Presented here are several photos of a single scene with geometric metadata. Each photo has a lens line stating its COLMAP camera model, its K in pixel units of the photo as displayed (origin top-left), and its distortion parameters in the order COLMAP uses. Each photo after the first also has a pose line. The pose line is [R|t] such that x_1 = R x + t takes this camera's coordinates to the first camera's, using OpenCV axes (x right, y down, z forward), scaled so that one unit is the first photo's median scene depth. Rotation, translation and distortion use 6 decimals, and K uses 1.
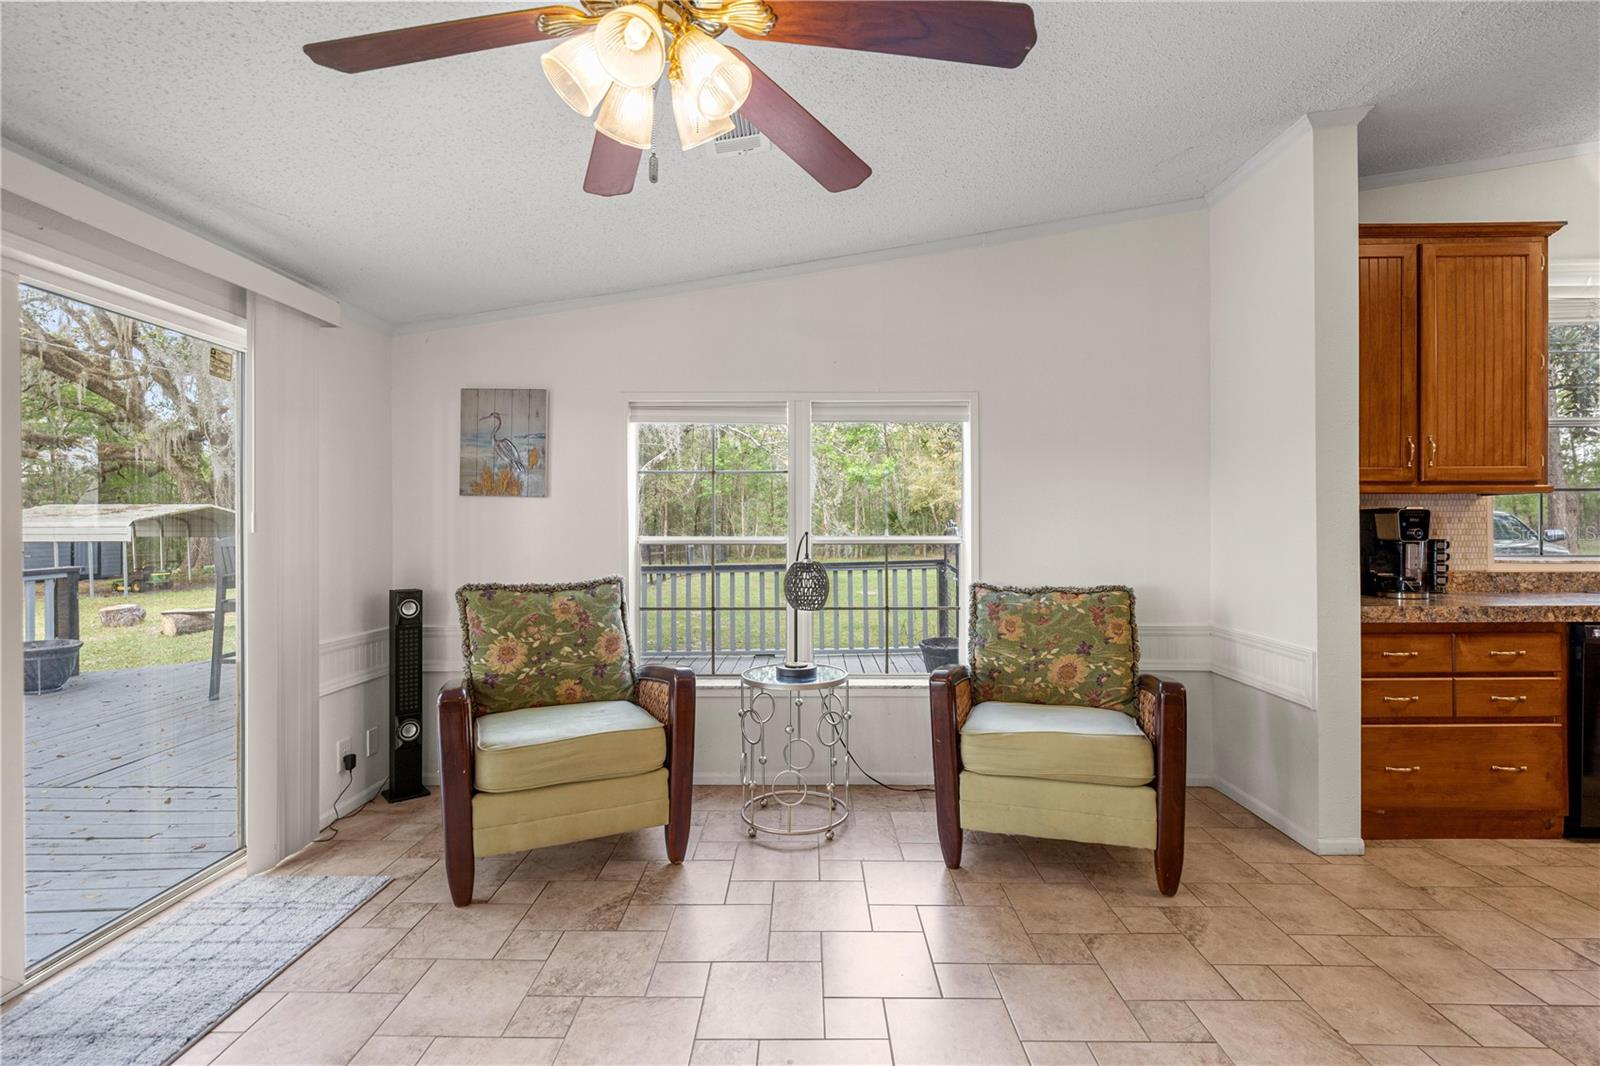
lens RADIAL K [[744.8, 0, 798.8], [0, 744.8, 528.6], [0, 0, 1]] dist [0.002903, 0.000212]
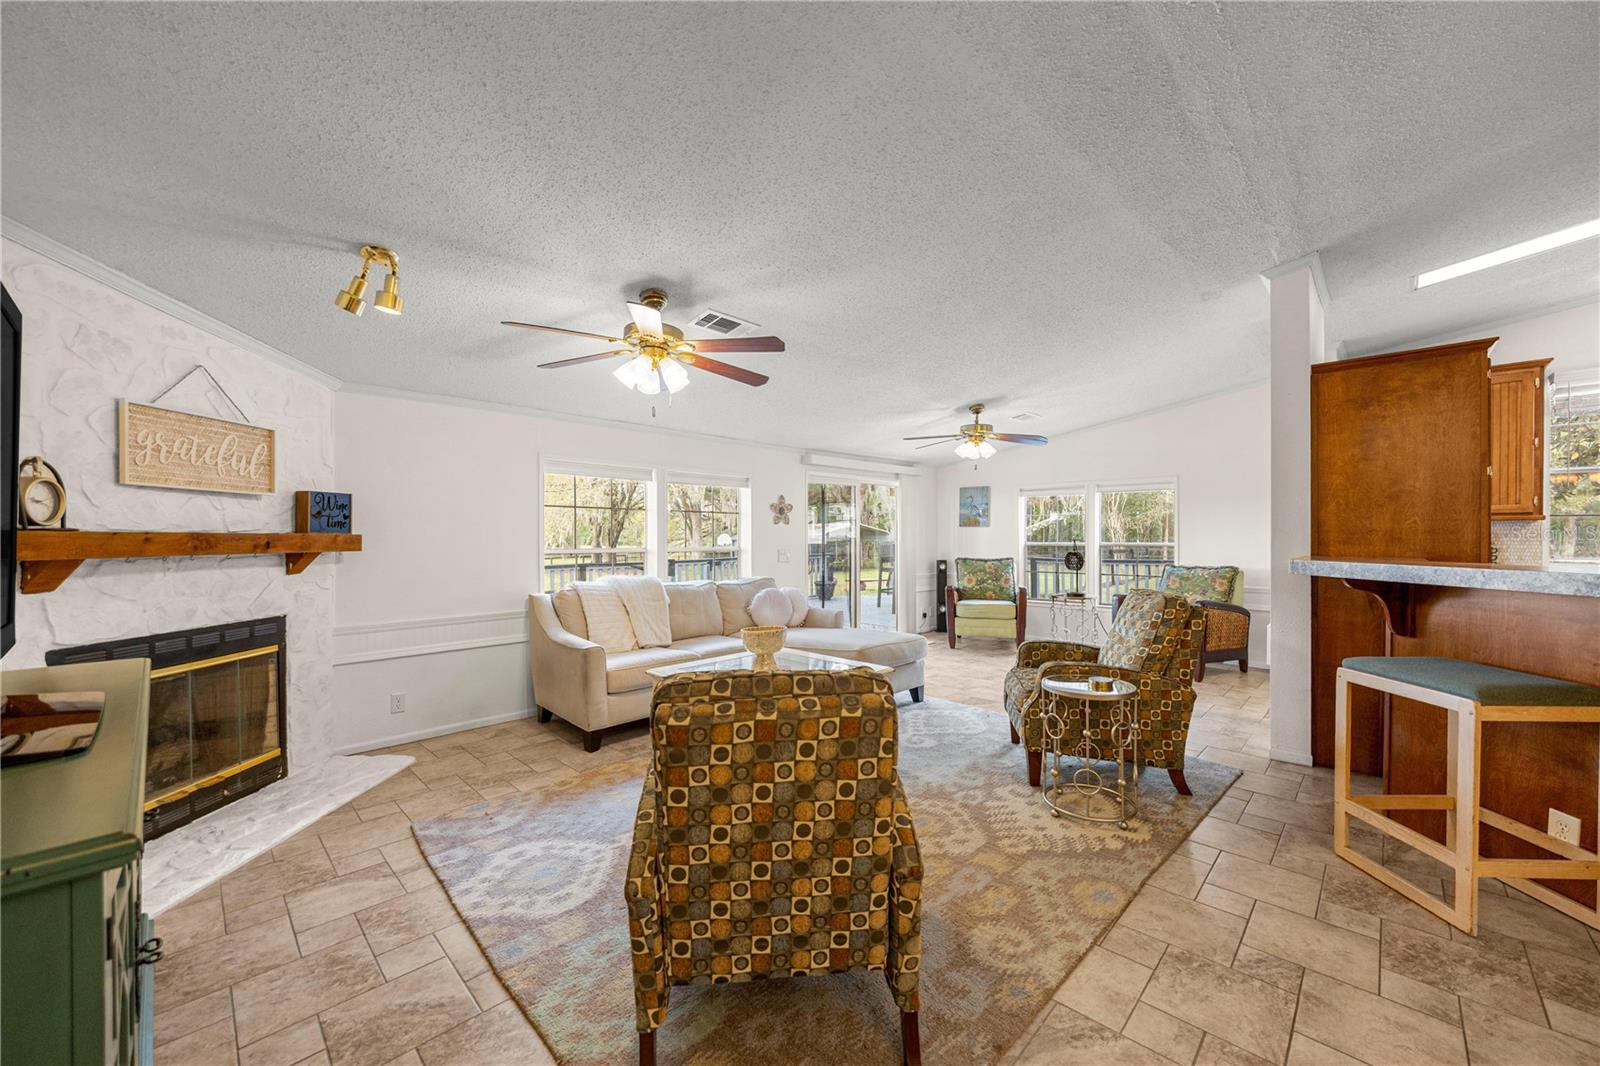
lens RADIAL K [[608.5, 0, 803.2], [0, 608.5, 536.4], [0, 0, 1]] dist [0.001428, 0.000044]
pose [[0.729989, 0.001057, -0.683458, 0.723333], [0.002132, 0.999990, 0.003824, -0.018879], [0.683456, -0.004248, 0.729979, -1.134920]]
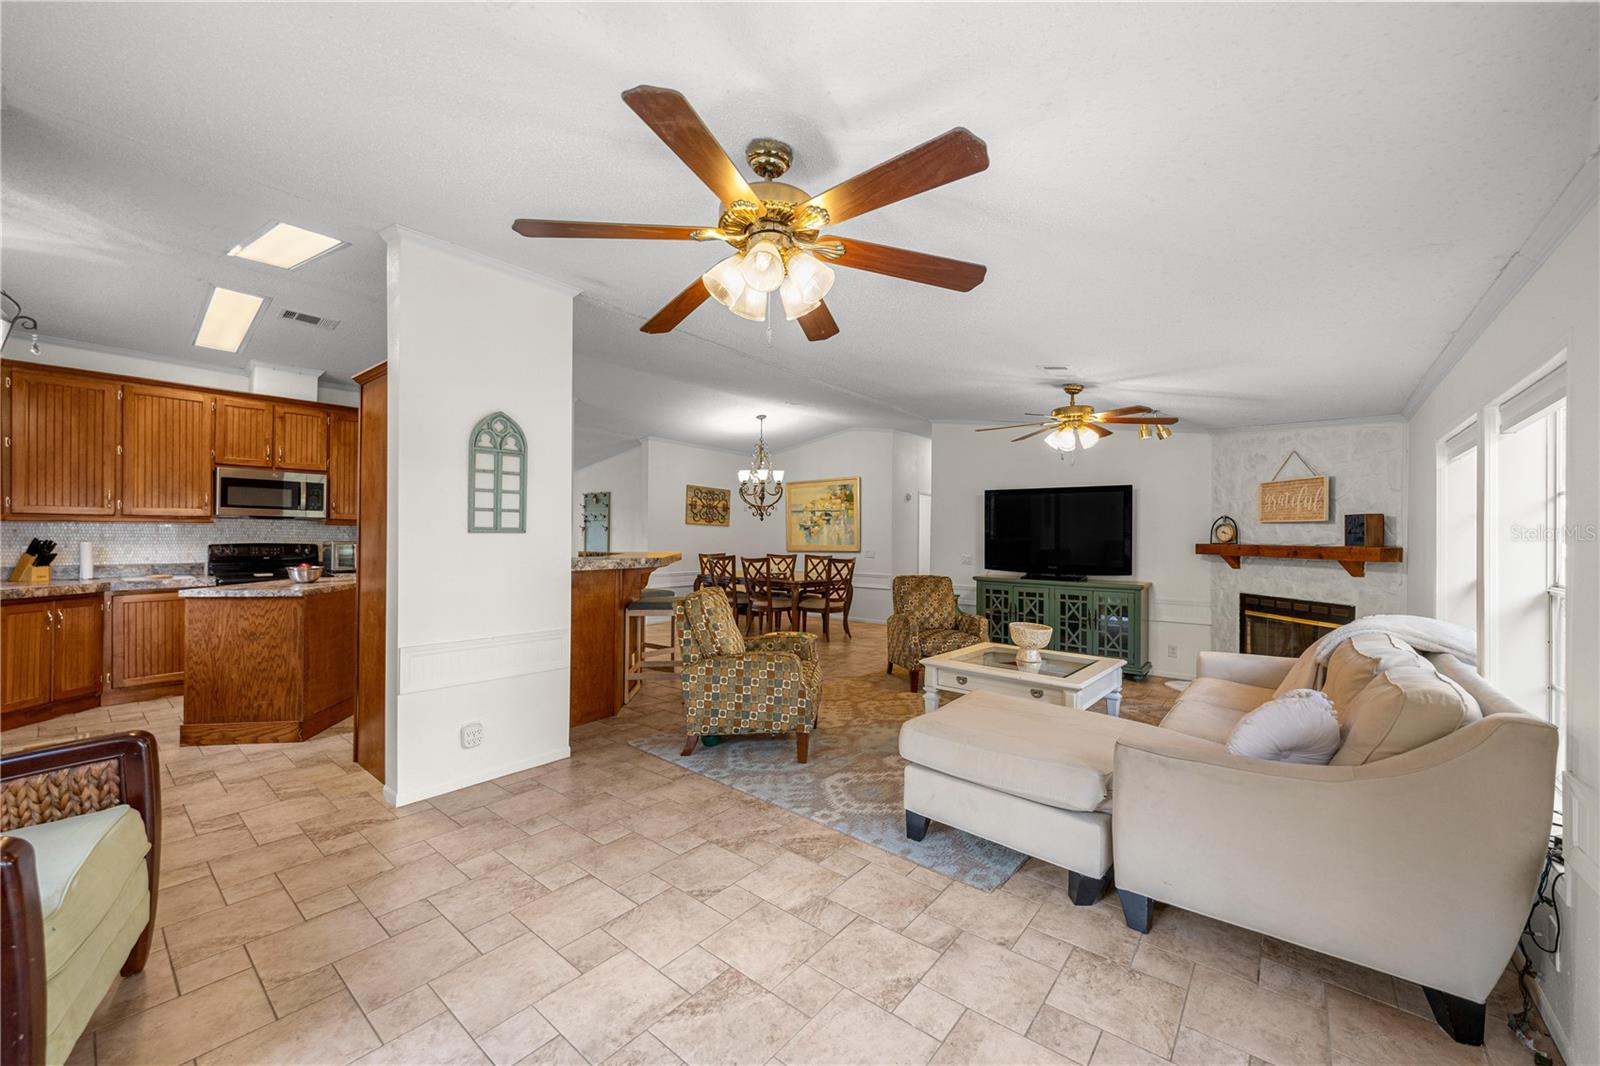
lens RADIAL K [[608.5, 0, 799.3], [0, 608.5, 531.6], [0, 0, 1]] dist [0.001428, 0.000044]
pose [[-0.777522, -0.012506, 0.628731, -0.630528], [-0.013958, 0.999899, 0.002627, -0.047534], [-0.628700, -0.006734, -0.777619, 1.139535]]
